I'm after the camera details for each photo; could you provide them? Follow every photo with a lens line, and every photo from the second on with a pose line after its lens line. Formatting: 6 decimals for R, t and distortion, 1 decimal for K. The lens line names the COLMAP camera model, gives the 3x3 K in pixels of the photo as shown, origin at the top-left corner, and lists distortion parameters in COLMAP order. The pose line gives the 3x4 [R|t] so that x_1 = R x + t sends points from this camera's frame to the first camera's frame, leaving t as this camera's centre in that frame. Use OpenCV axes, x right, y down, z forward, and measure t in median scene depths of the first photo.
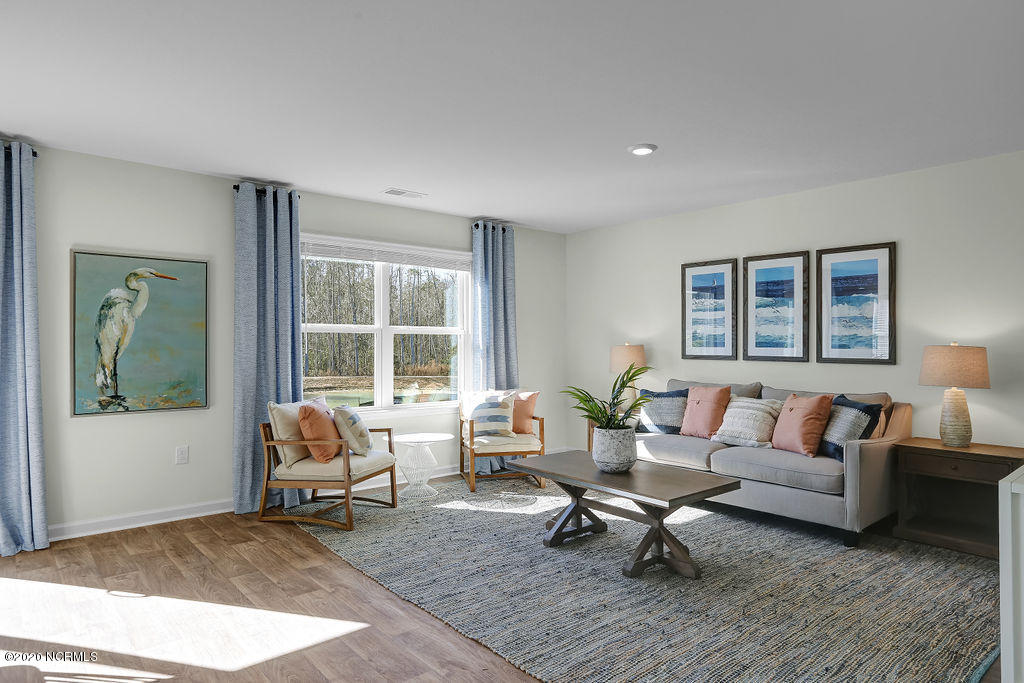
lens RADIAL K [[613.7, 0, 512.9], [0, 613.7, 342.5], [0, 0, 1]] dist [-0.020100, 0.017955]
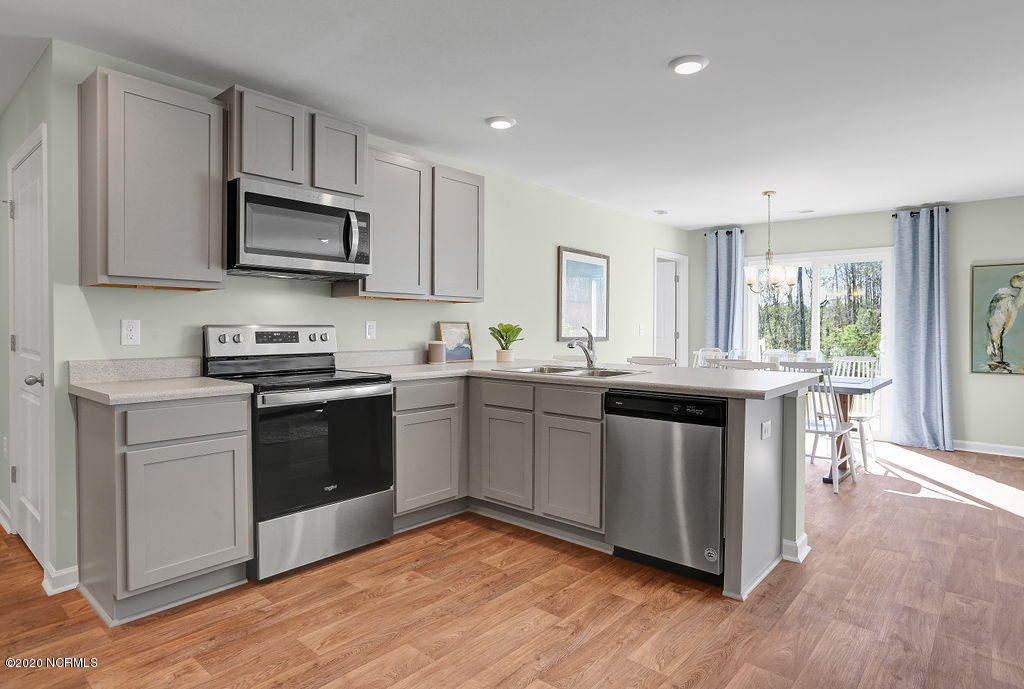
lens RADIAL K [[575.3, 0, 526.6], [0, 575.3, 330.0], [0, 0, 1]] dist [0.003629, 0.003991]
pose [[0.162668, 0.008911, -0.986641, 0.460454], [0.001288, 0.999956, 0.009243, -0.002287], [0.986680, -0.002775, 0.162650, -0.298957]]
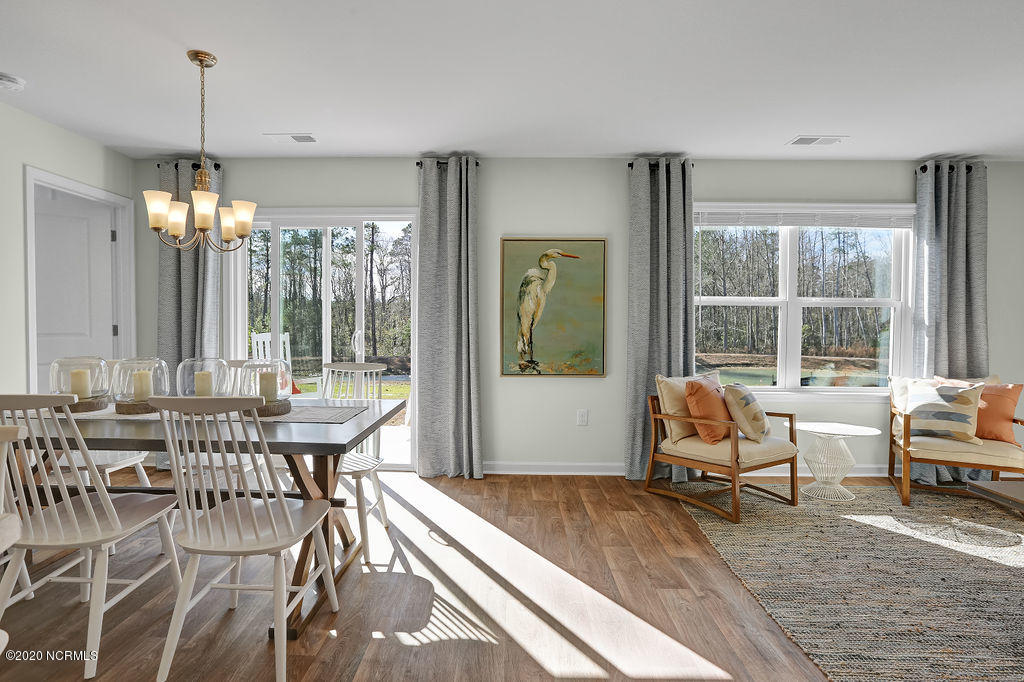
lens RADIAL K [[536.4, 0, 503.2], [0, 536.4, 340.2], [0, 0, 1]] dist [-0.025965, 0.014933]
pose [[0.749287, 0.025921, -0.661738, -0.009568], [-0.004756, 0.999419, 0.033763, 0.012151], [0.662229, -0.022151, 0.748974, 0.172027]]
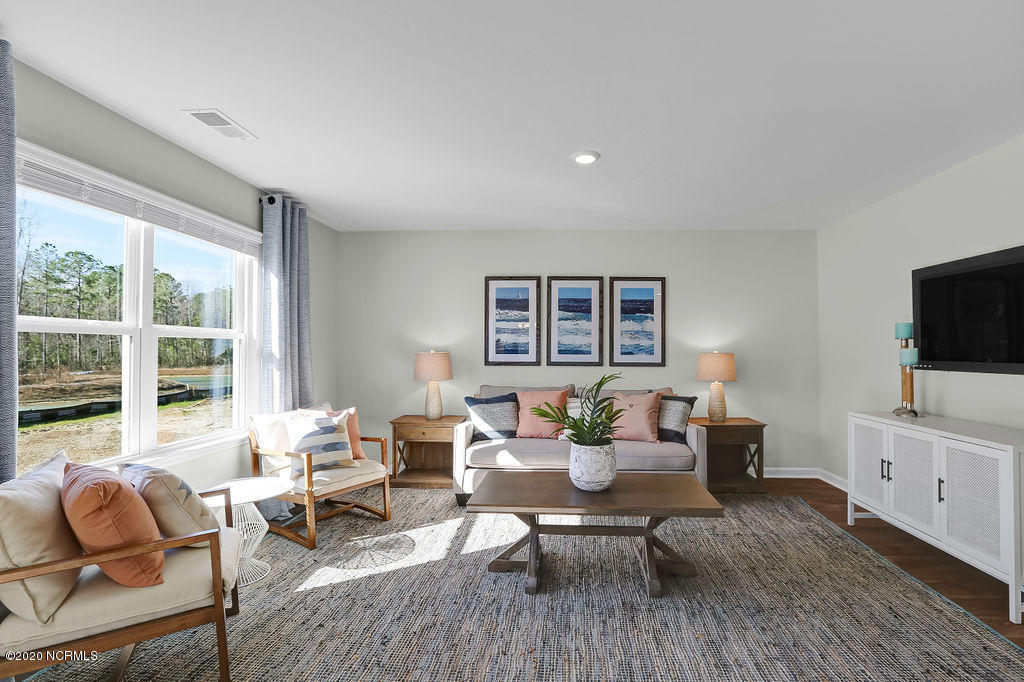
lens RADIAL K [[484.8, 0, 535.7], [0, 484.8, 341.8], [0, 0, 1]] dist [-0.041333, 0.002585]
pose [[0.682054, 0.010692, 0.731224, -0.353600], [-0.002649, 0.999923, -0.012150, -0.005048], [-0.731297, 0.006350, 0.682029, 0.453444]]
